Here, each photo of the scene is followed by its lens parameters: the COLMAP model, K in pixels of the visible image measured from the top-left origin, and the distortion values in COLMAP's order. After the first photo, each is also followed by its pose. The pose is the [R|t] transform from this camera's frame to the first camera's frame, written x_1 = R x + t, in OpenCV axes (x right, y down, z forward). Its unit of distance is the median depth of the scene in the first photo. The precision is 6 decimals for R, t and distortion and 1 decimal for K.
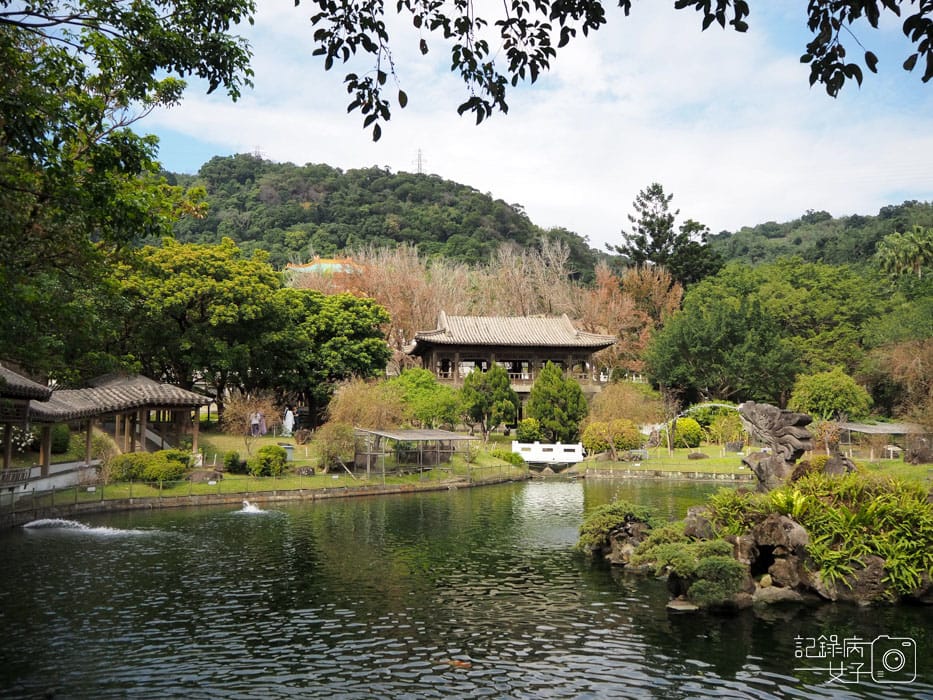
lens RADIAL K [[782.8, 0, 470.3], [0, 782.8, 350.2], [0, 0, 1]] dist [-0.060748, 0.023833]
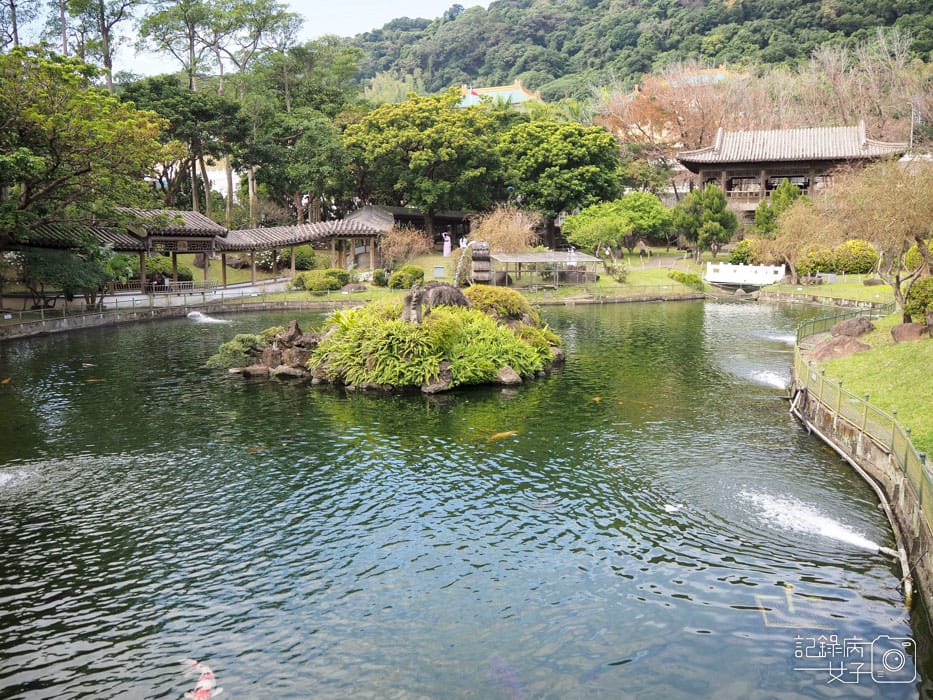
lens RADIAL K [[782.8, 0, 467.6], [0, 782.8, 346.2], [0, 0, 1]] dist [-0.060748, 0.023833]
pose [[0.840776, 0.067921, -0.537105, 0.332099], [0.057771, 0.975178, 0.213753, -0.012201], [0.538291, -0.210747, 0.815983, -0.024787]]
